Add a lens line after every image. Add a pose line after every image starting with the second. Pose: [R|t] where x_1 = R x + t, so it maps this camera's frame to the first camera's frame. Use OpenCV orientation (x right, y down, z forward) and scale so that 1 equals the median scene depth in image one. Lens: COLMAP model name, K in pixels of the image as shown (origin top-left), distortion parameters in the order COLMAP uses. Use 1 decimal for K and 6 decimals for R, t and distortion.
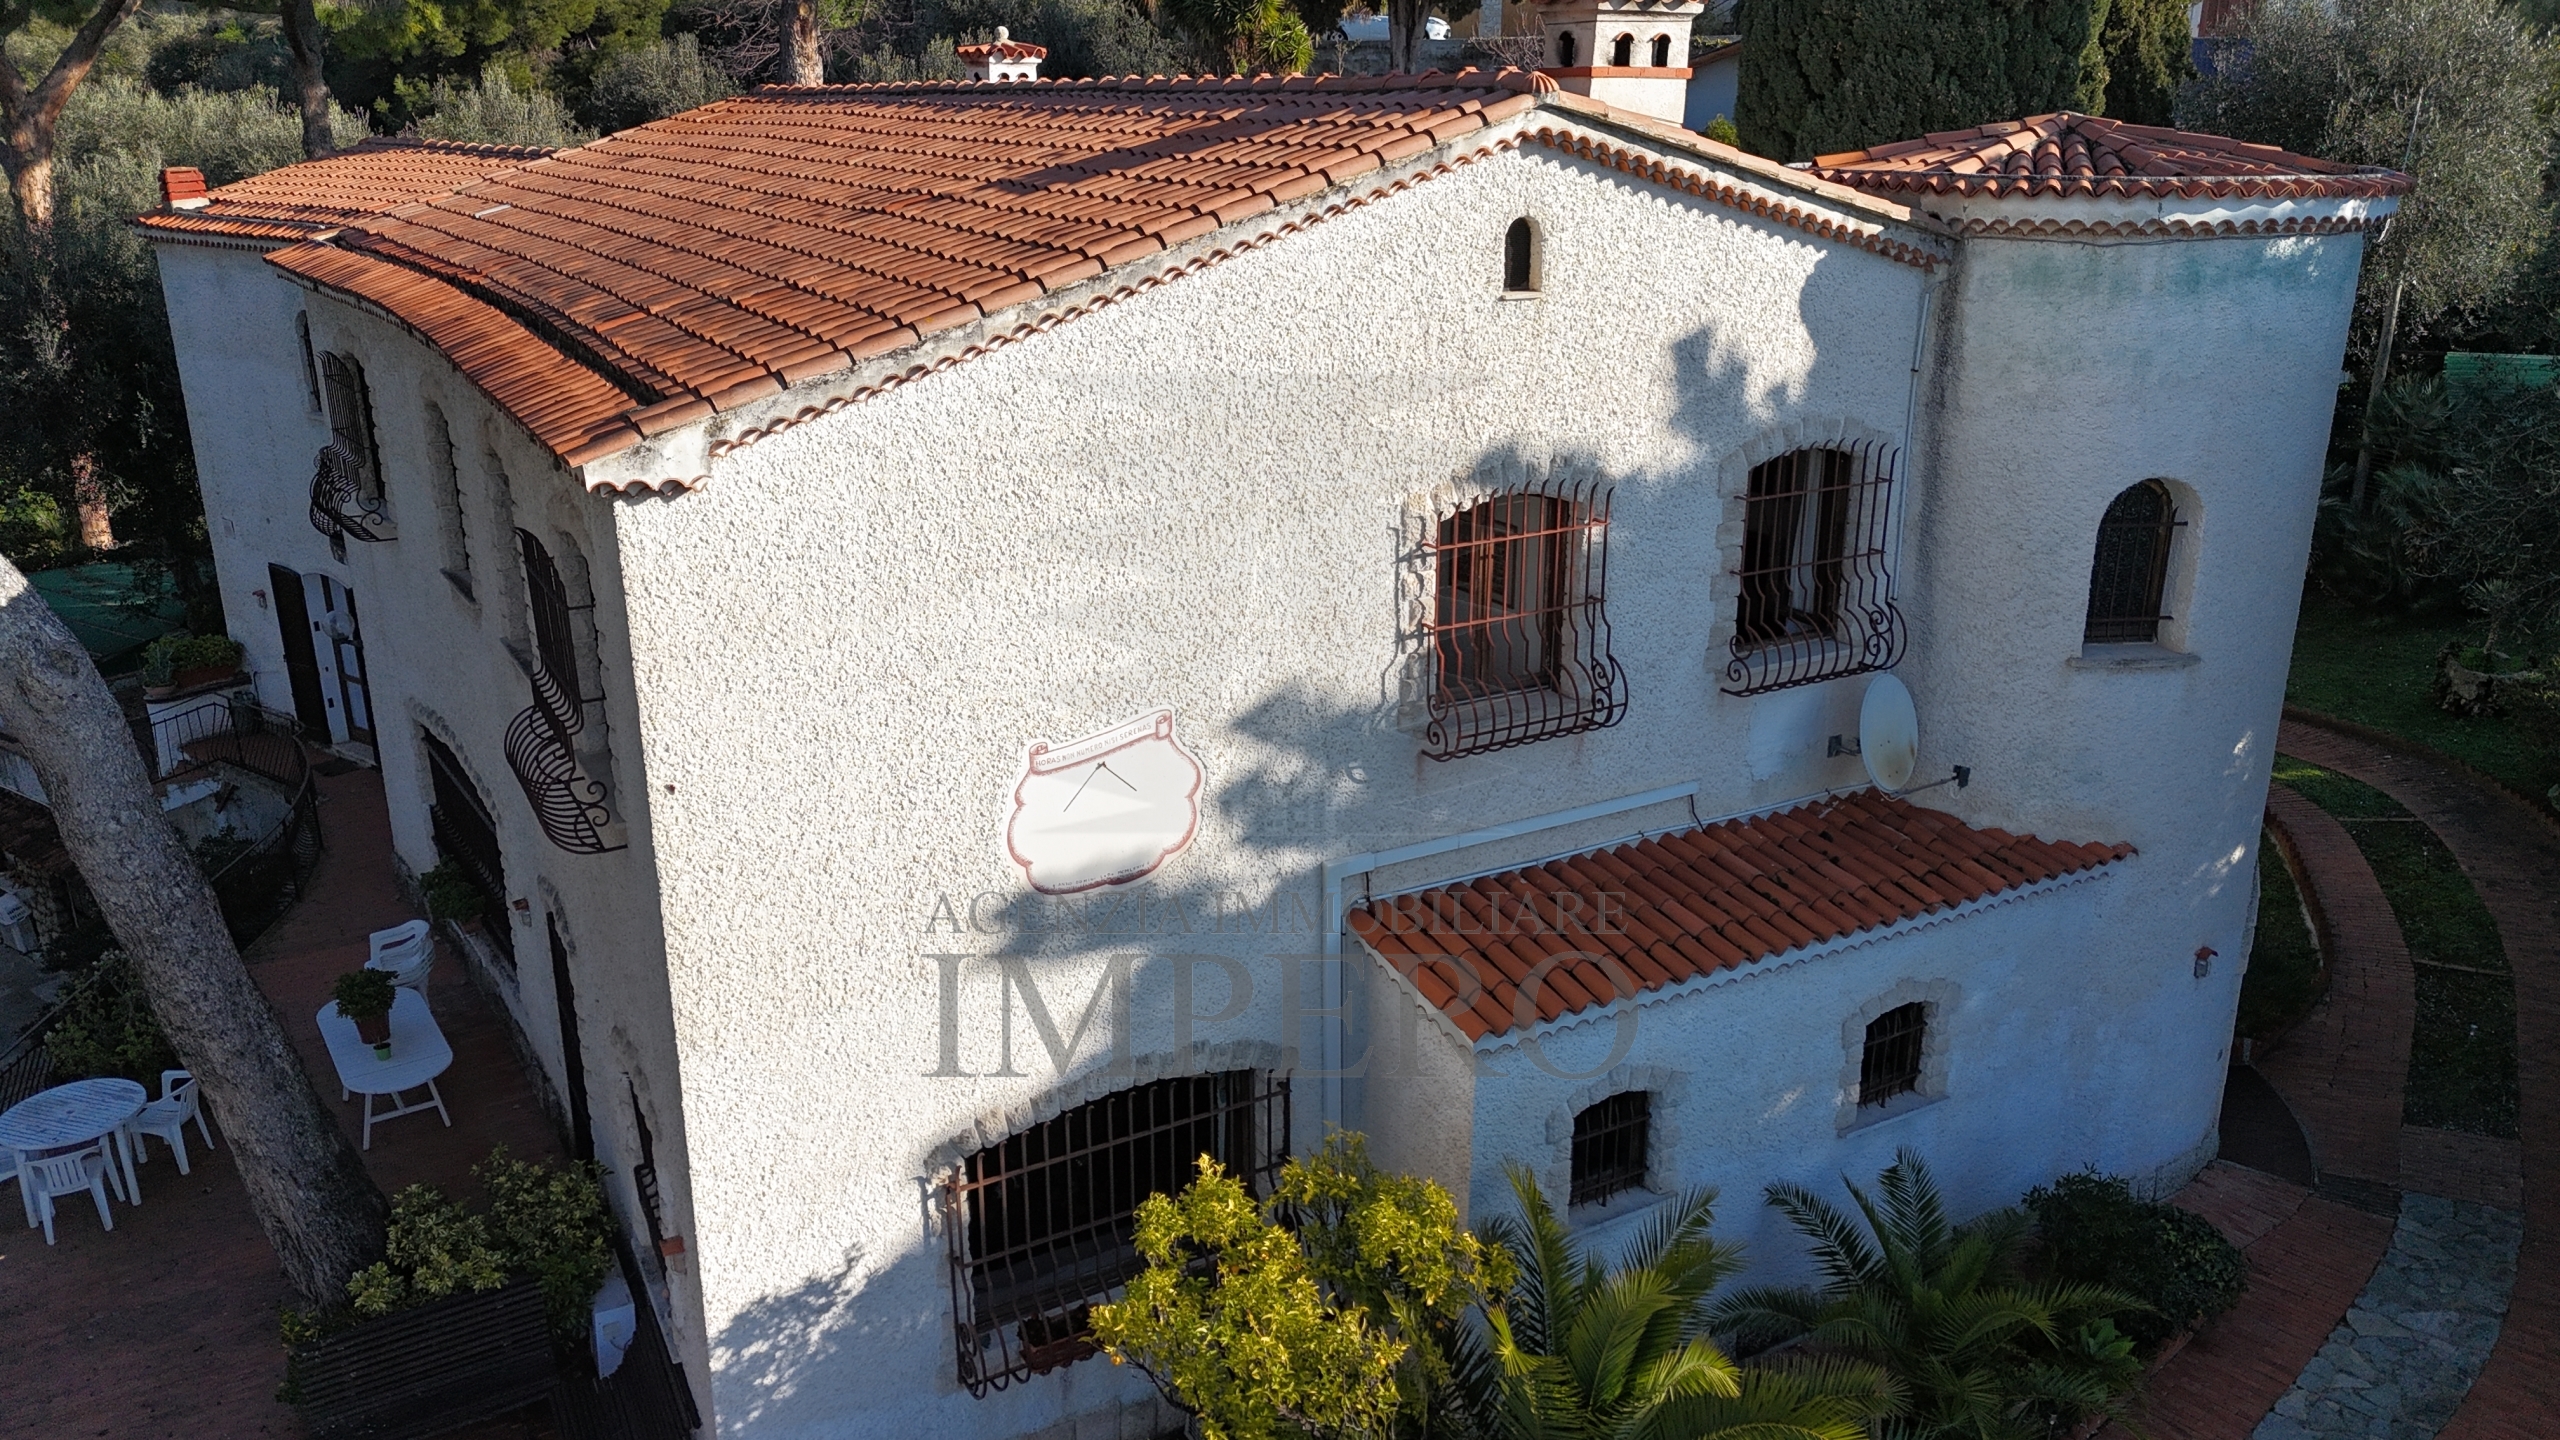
lens RADIAL K [[1870.9, 0, 1272.7], [0, 1870.9, 718.0], [0, 0, 1]] dist [0.041641, 0.000211]
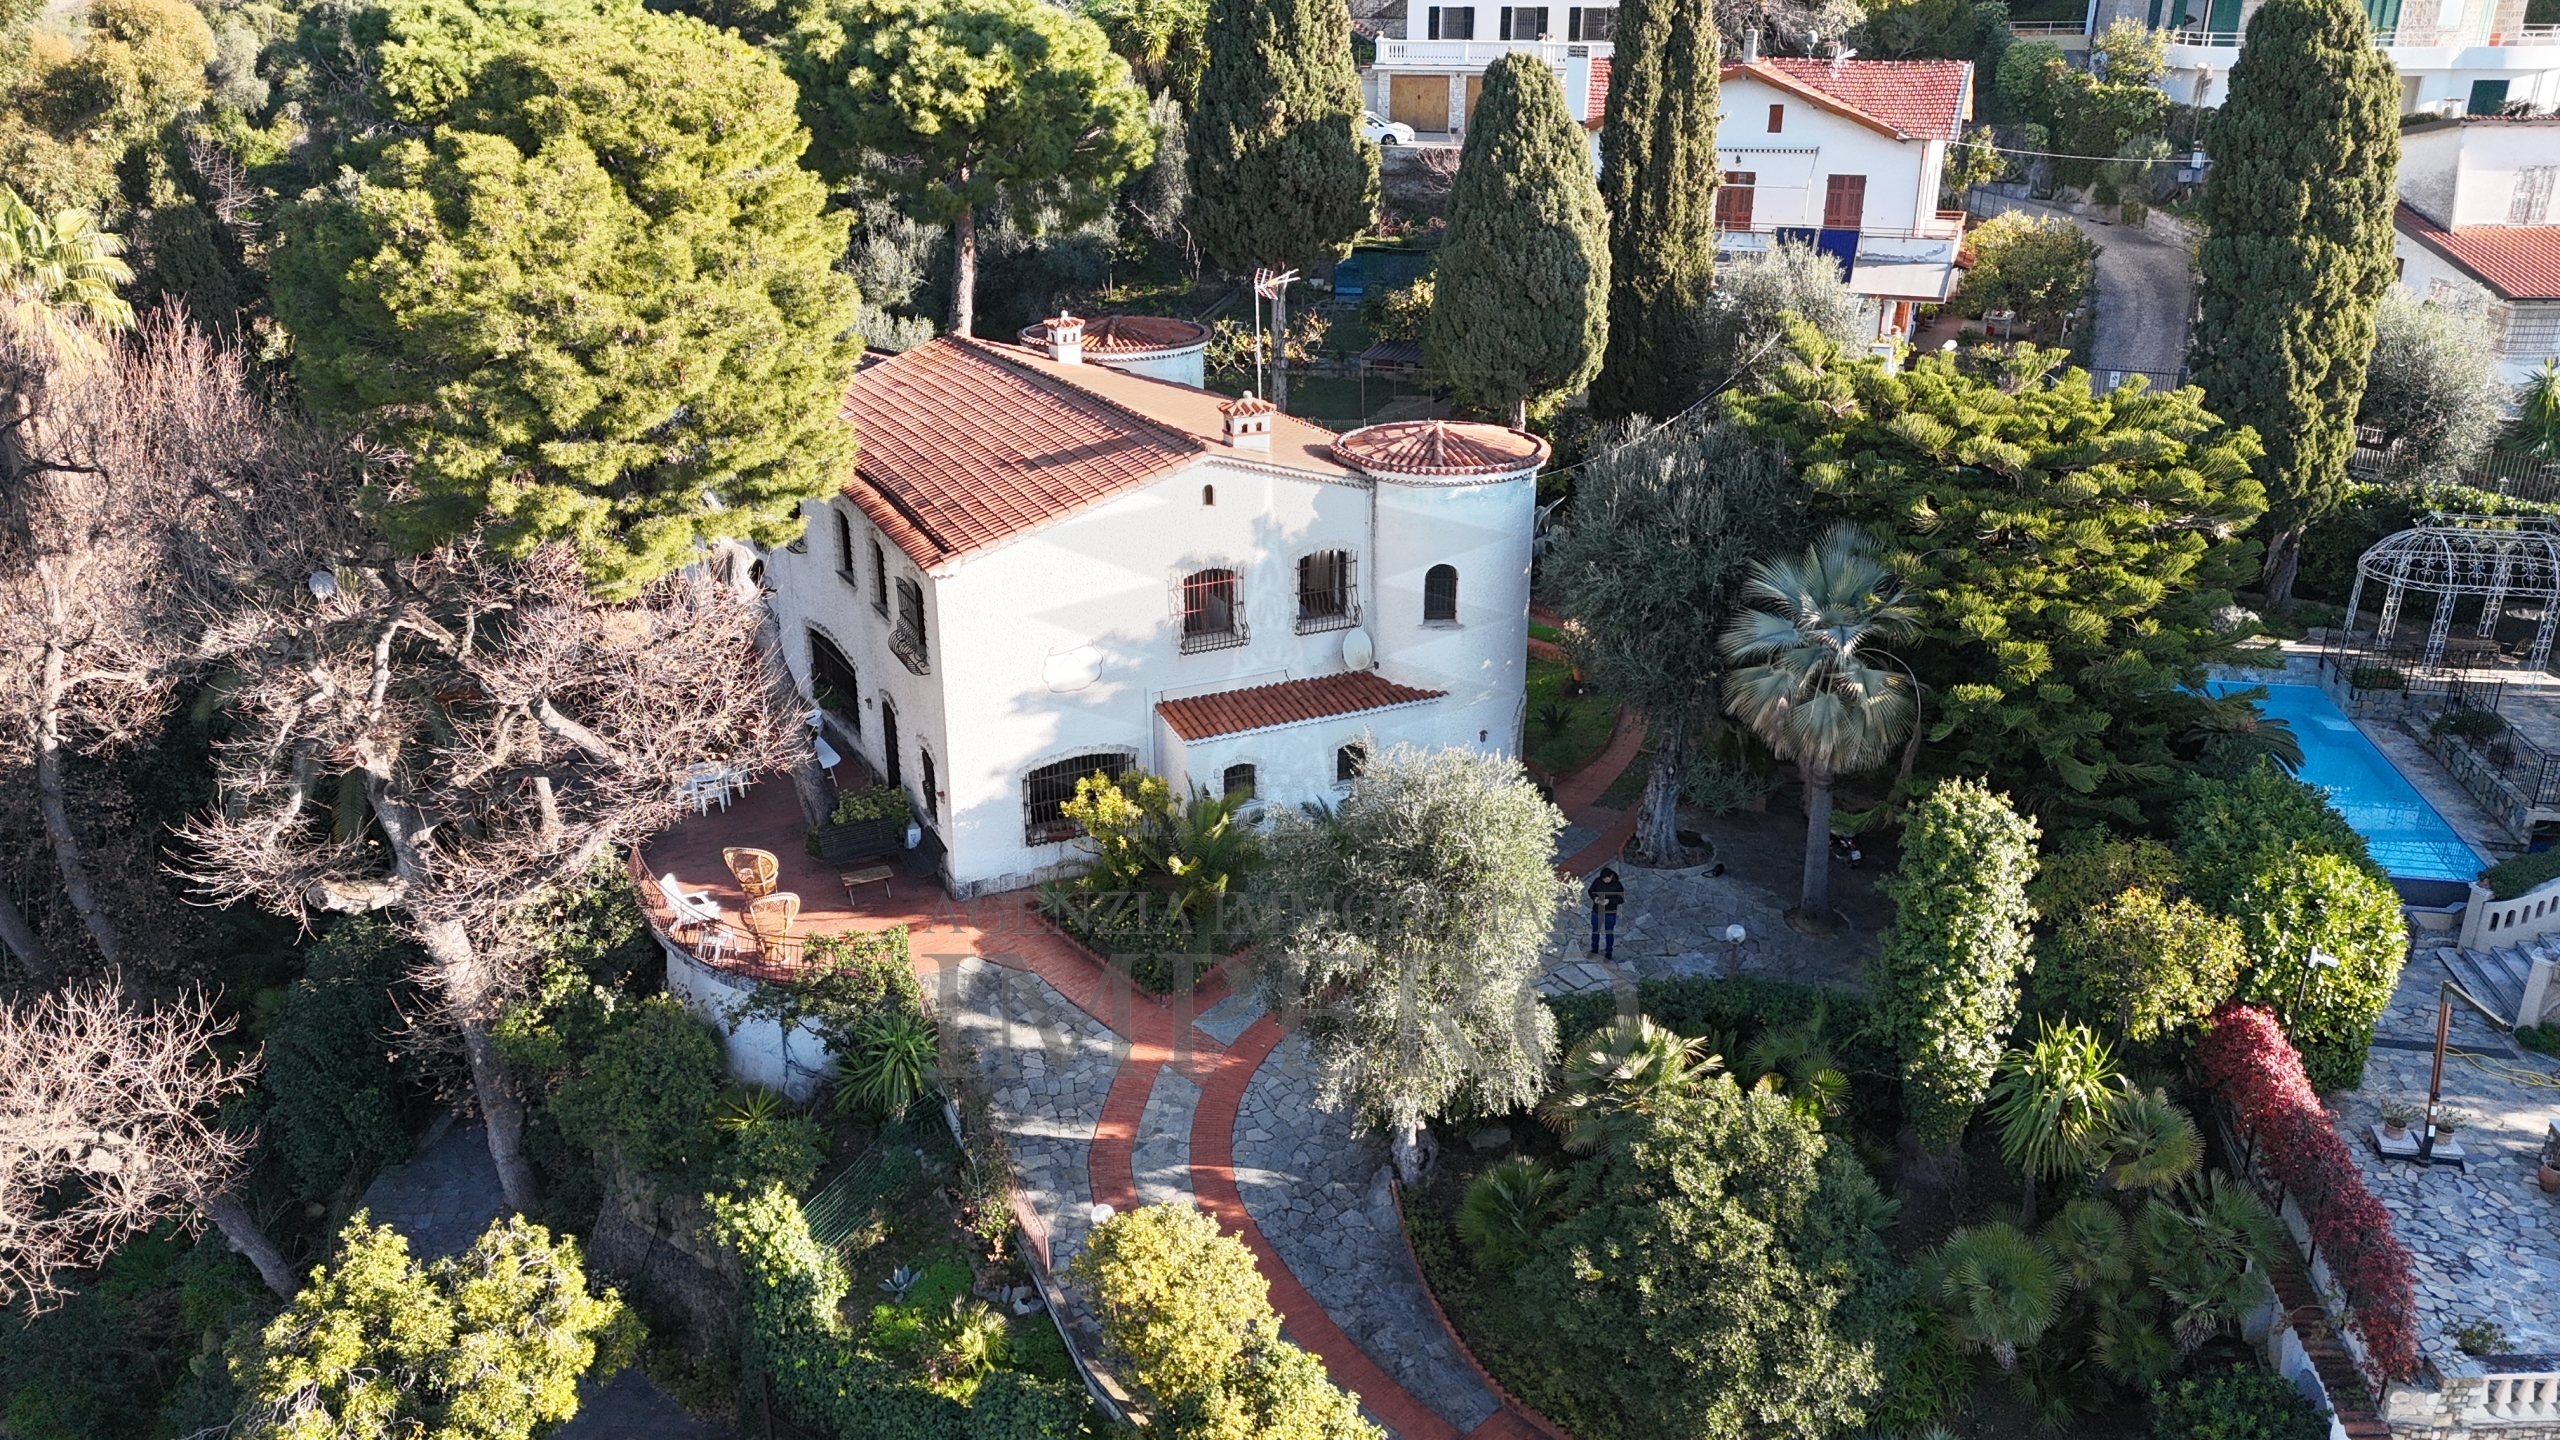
lens RADIAL K [[1869.1, 0, 1273.9], [0, 1869.1, 723.7], [0, 0, 1]] dist [0.088963, -0.100676]
pose [[0.997802, 0.028334, -0.059911, 0.406815], [-0.024741, 0.997898, 0.059890, -0.050470], [0.061482, -0.058276, 0.996405, -1.977280]]
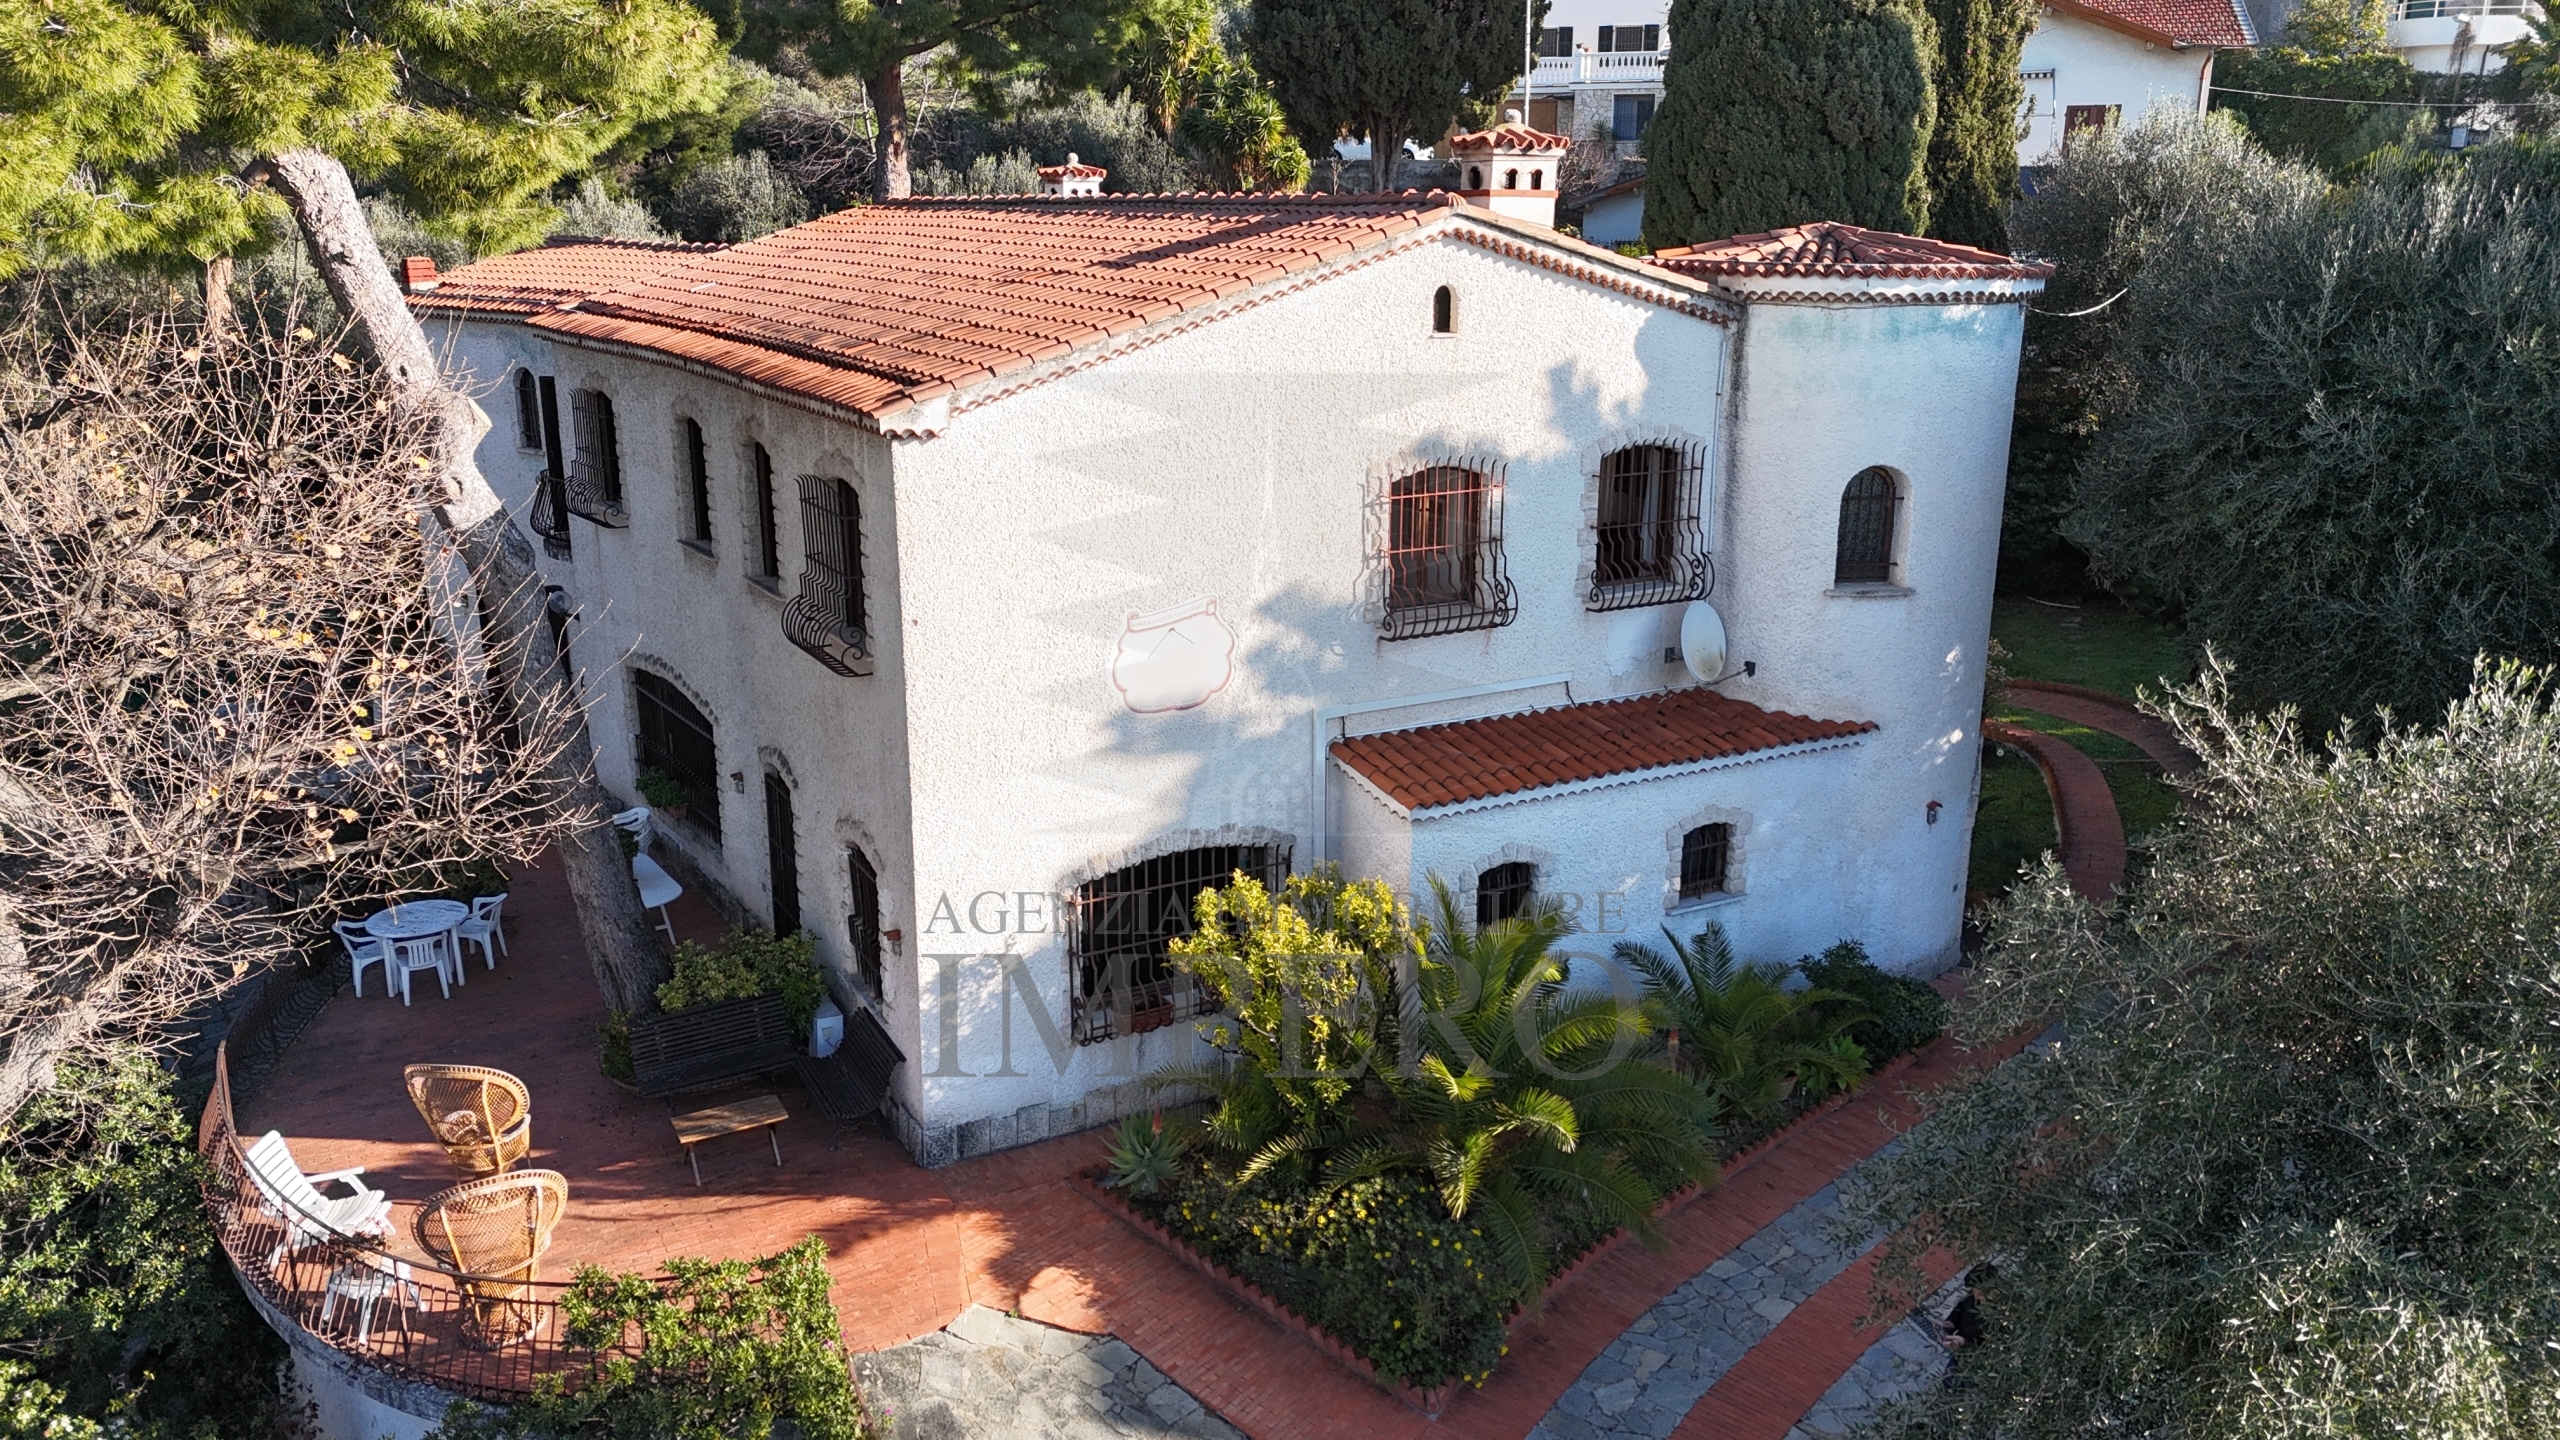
lens RADIAL K [[1869.1, 0, 1273.9], [0, 1869.1, 723.7], [0, 0, 1]] dist [0.088963, -0.100676]
pose [[0.999975, 0.006332, 0.003074, -0.009535], [-0.006162, 0.998605, -0.052438, 0.162107], [-0.003402, 0.052418, 0.998619, -0.484315]]
